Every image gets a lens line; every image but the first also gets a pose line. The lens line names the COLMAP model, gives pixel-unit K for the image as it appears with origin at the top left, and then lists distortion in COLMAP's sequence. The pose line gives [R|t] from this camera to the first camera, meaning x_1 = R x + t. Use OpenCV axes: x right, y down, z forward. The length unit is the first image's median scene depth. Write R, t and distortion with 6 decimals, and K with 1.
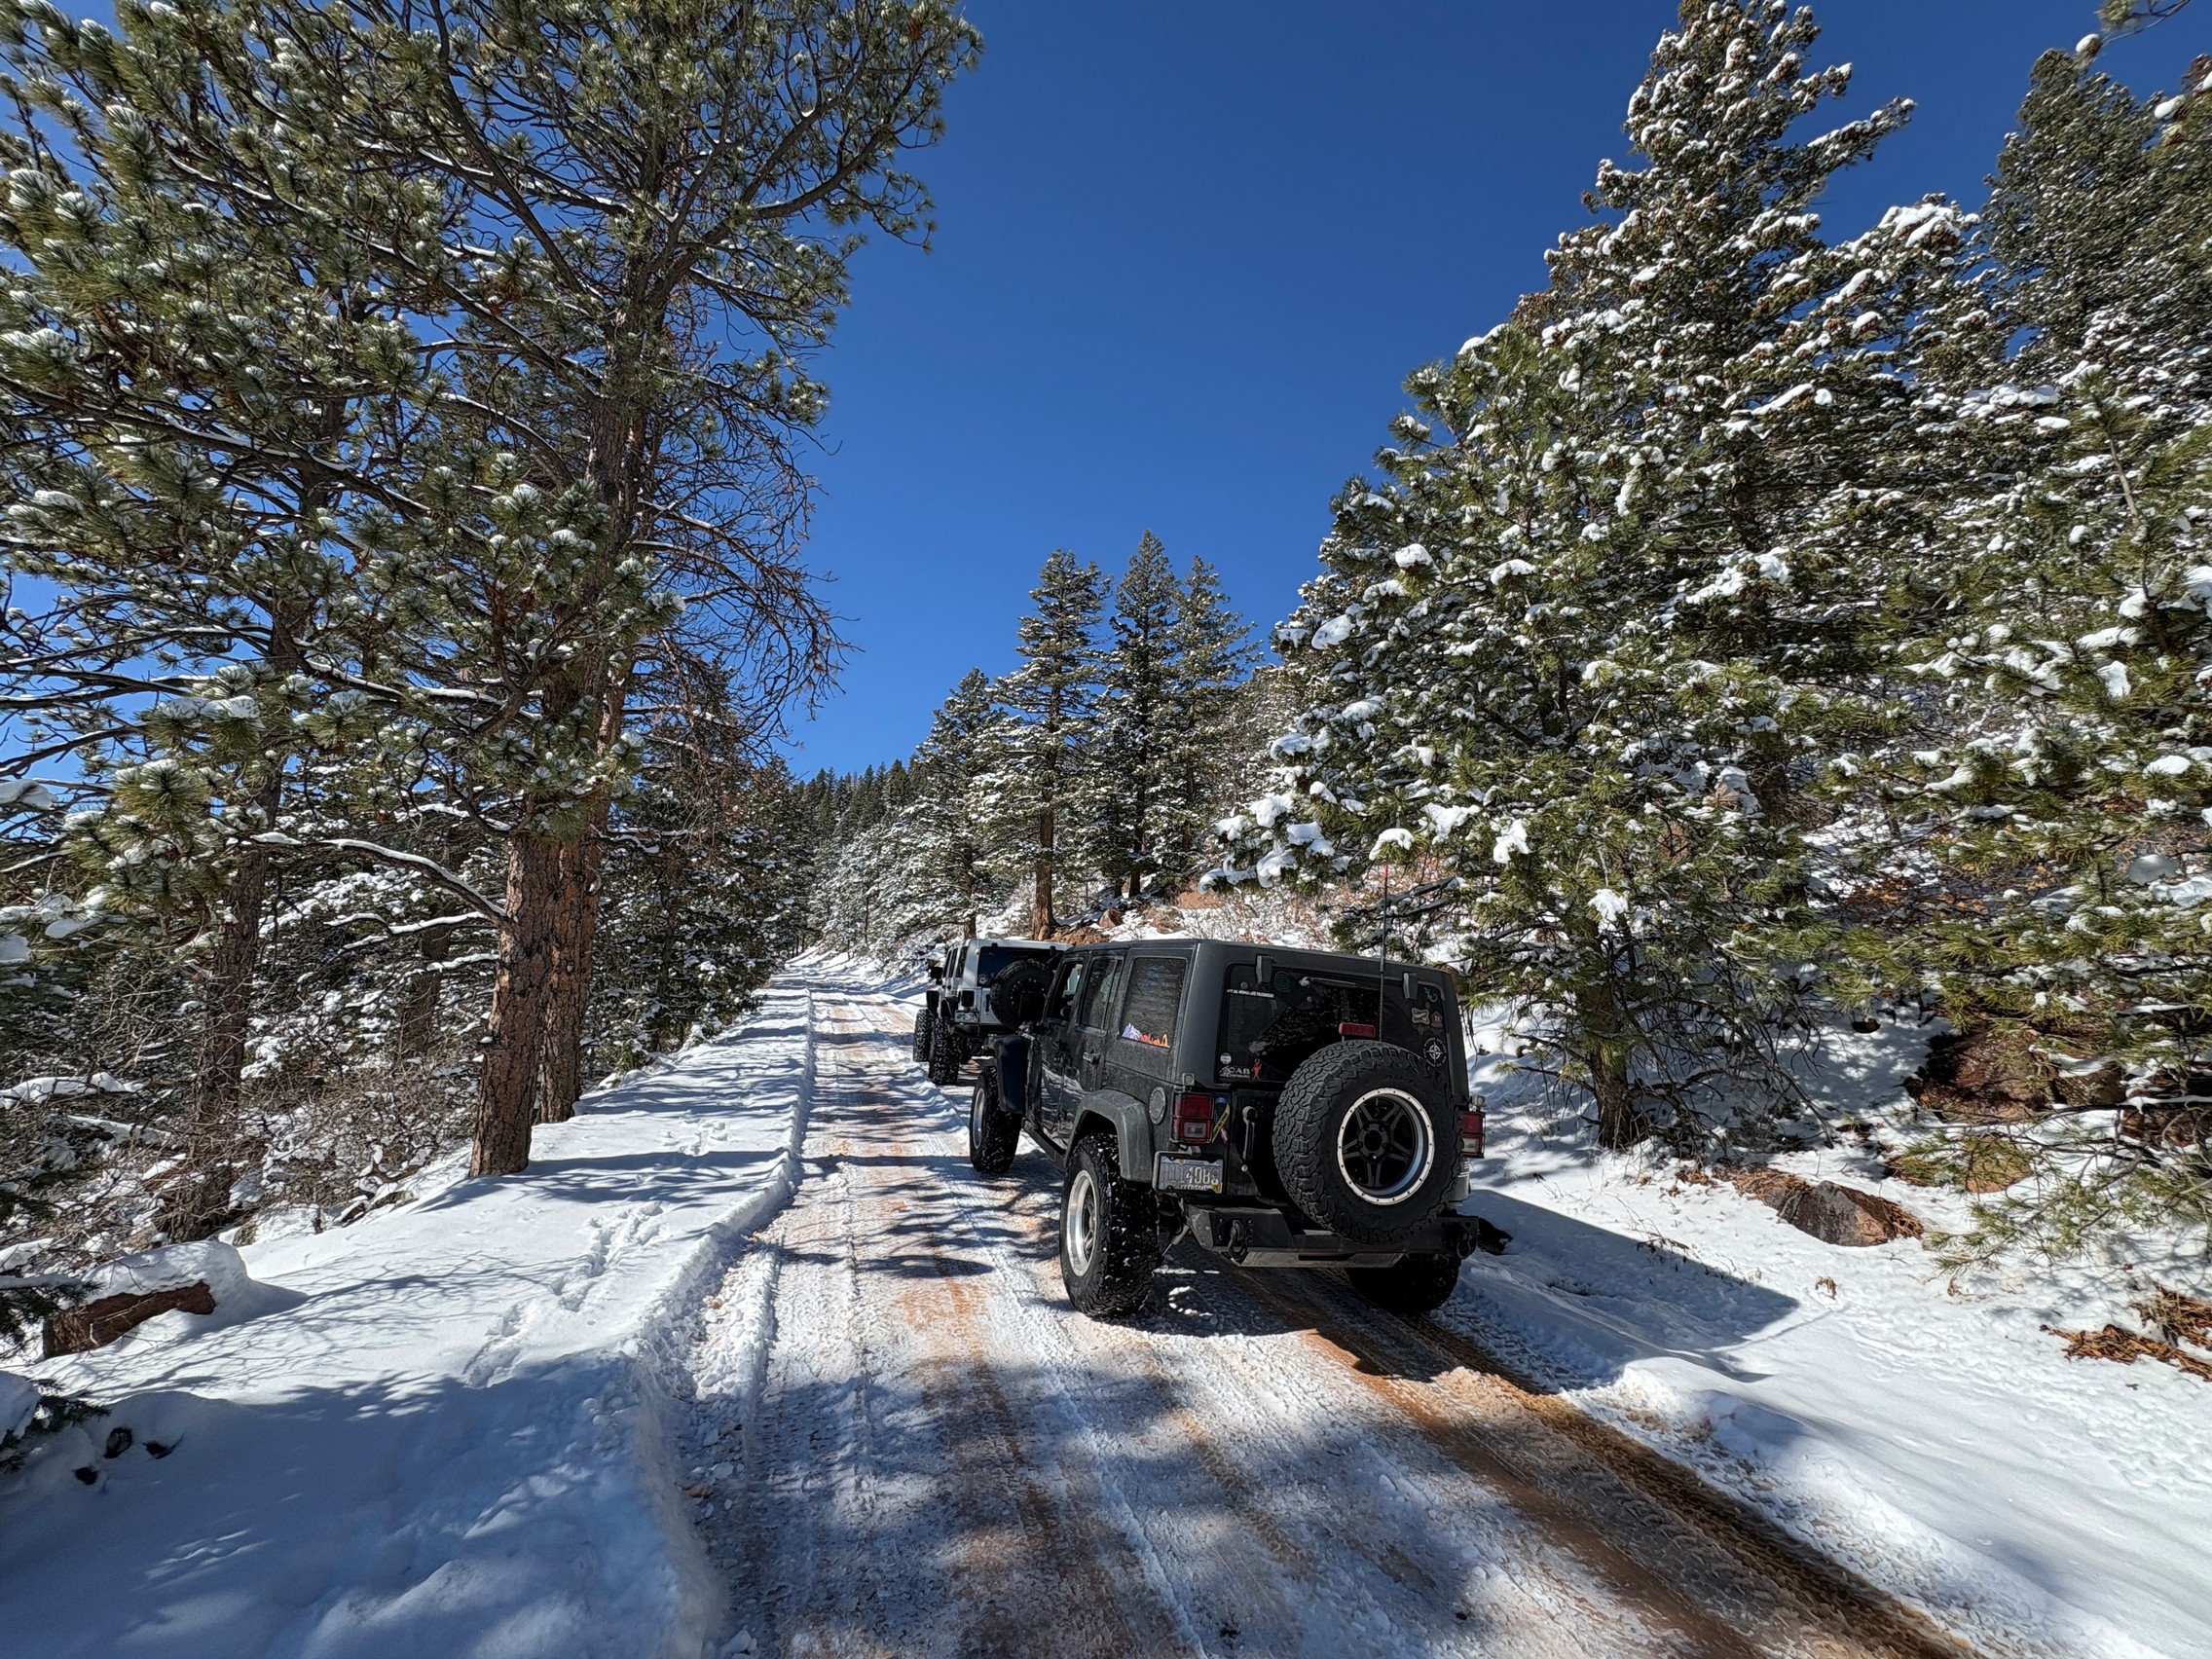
lens RADIAL K [[889.1, 0, 1106.0], [0, 889.1, 829.5], [0, 0, 1]] dist [0.000838, 0.000012]
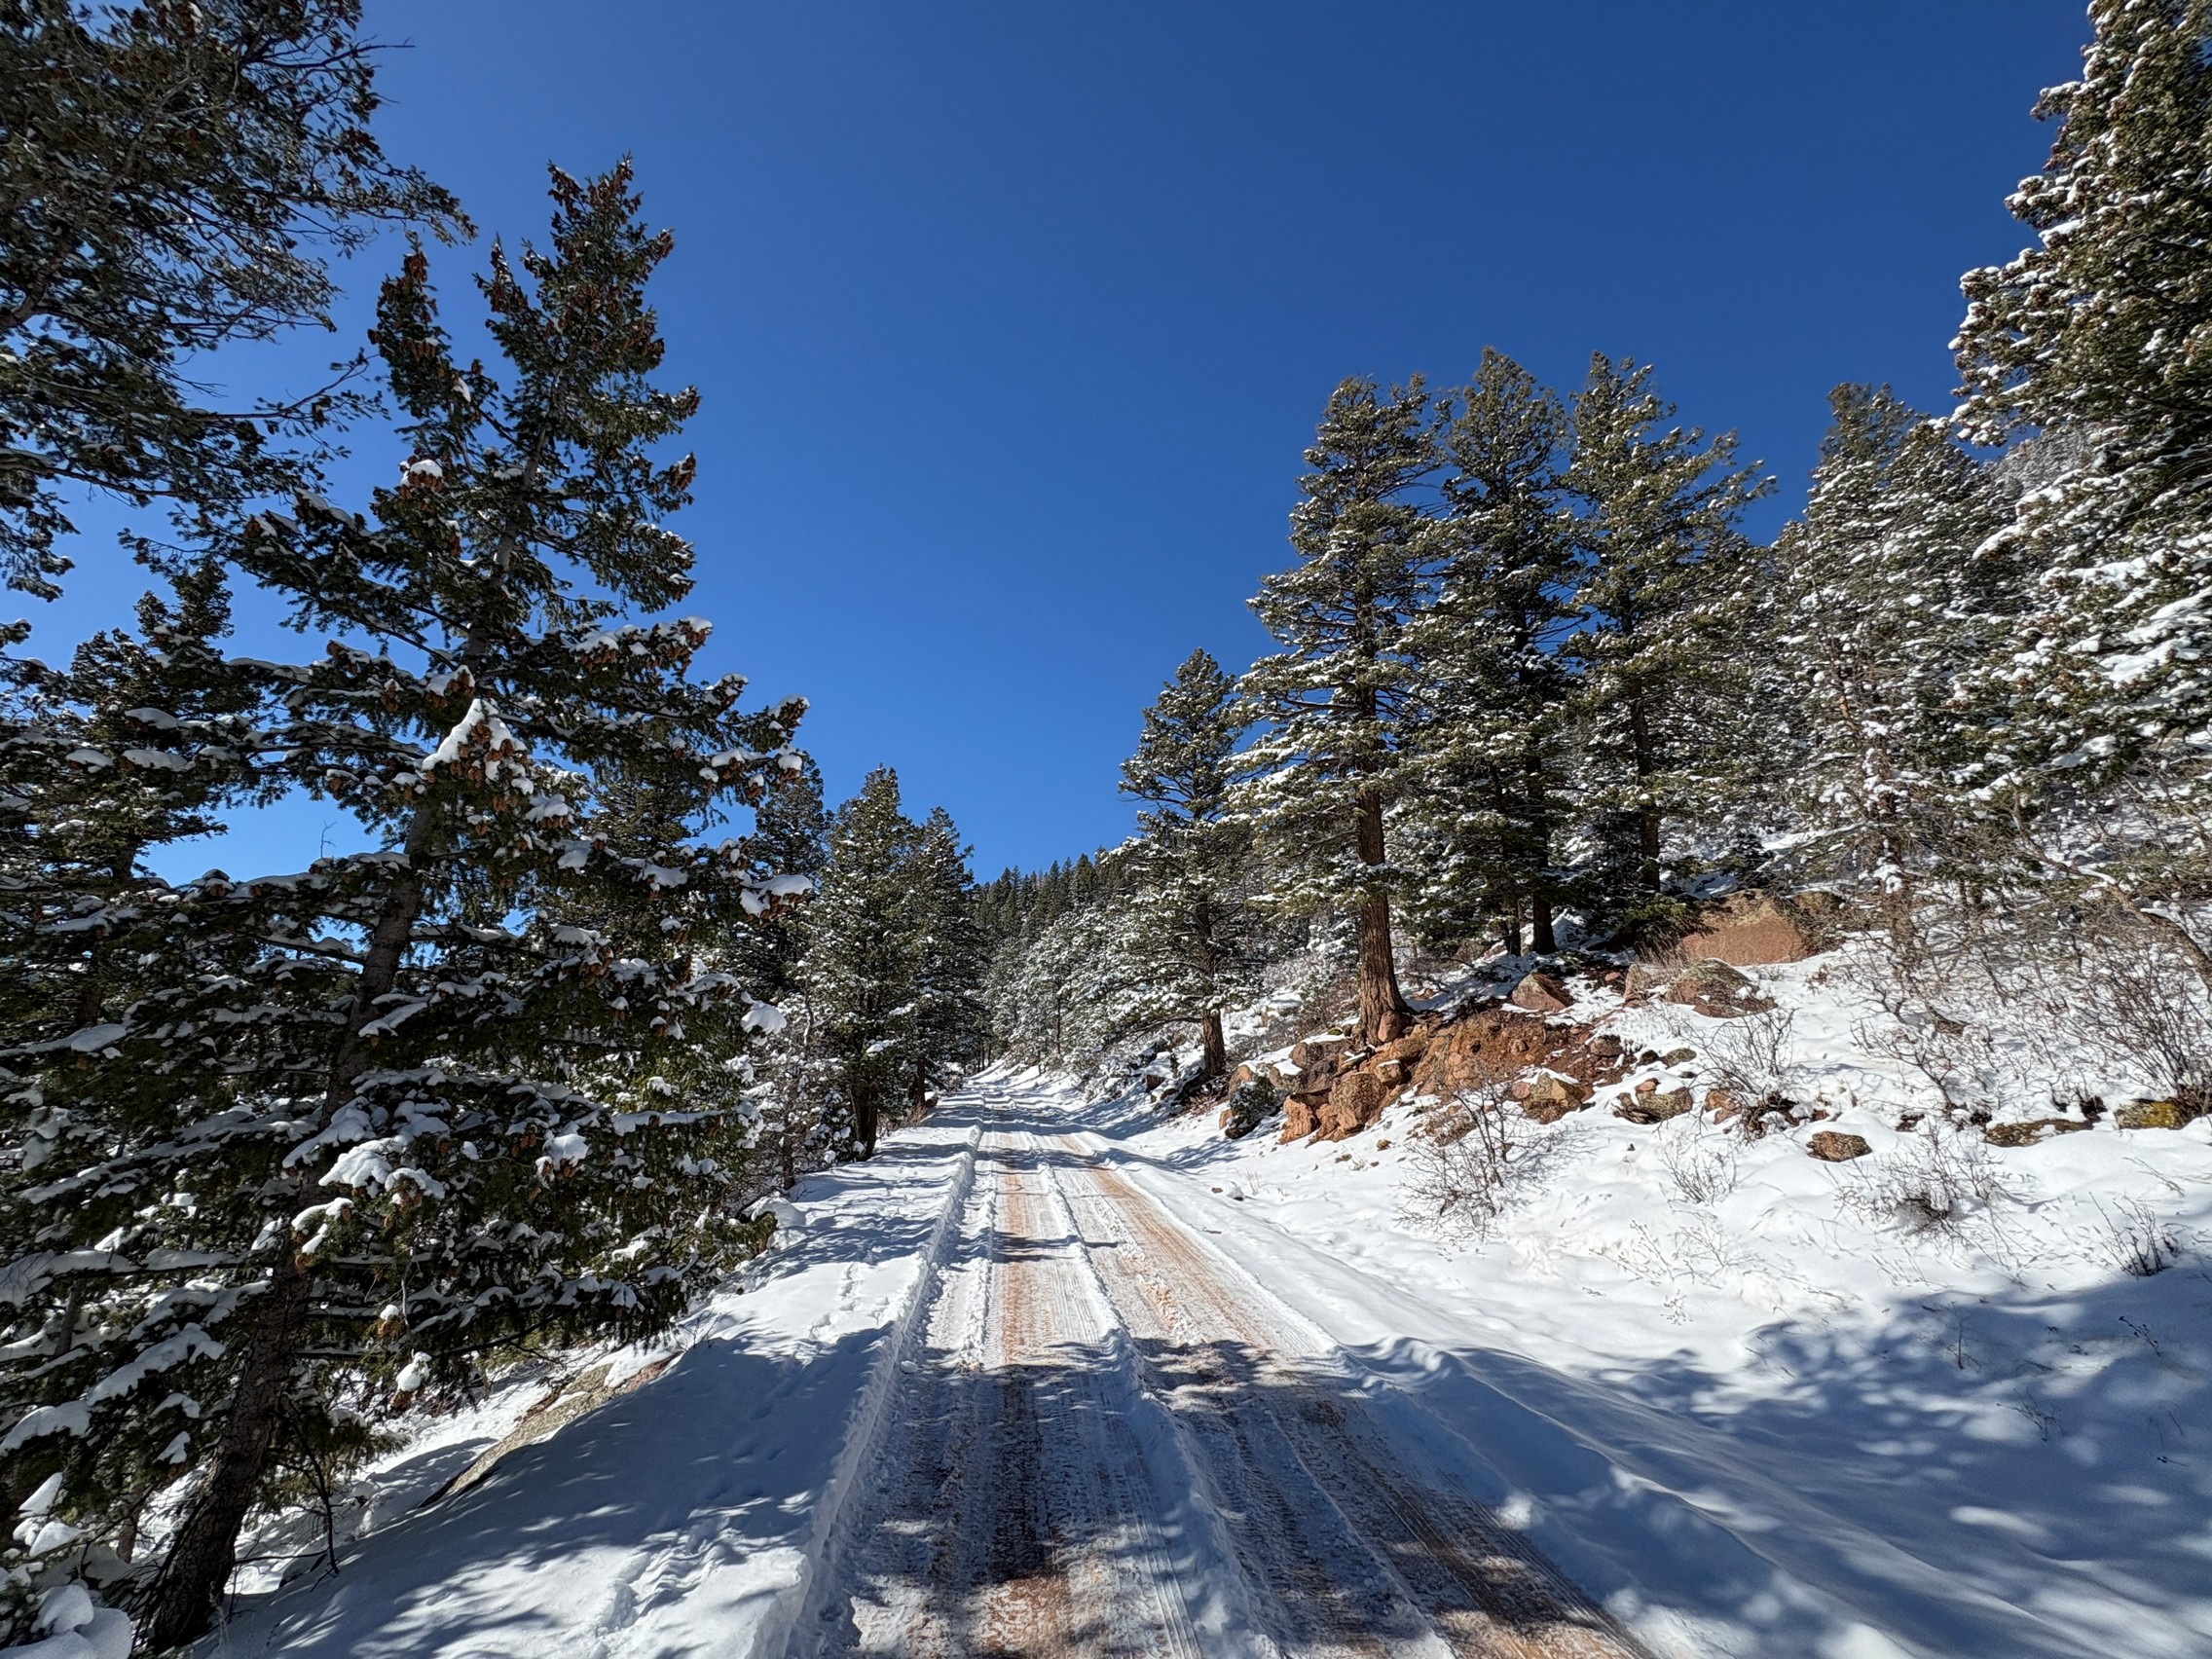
lens RADIAL K [[889.1, 0, 1106.0], [0, 889.1, 829.5], [0, 0, 1]] dist [0.000838, 0.000012]
pose [[0.978198, -0.066482, -0.196746, -0.053383], [0.042804, 0.991577, -0.122243, 0.025010], [0.203216, 0.111156, 0.972804, 0.190943]]
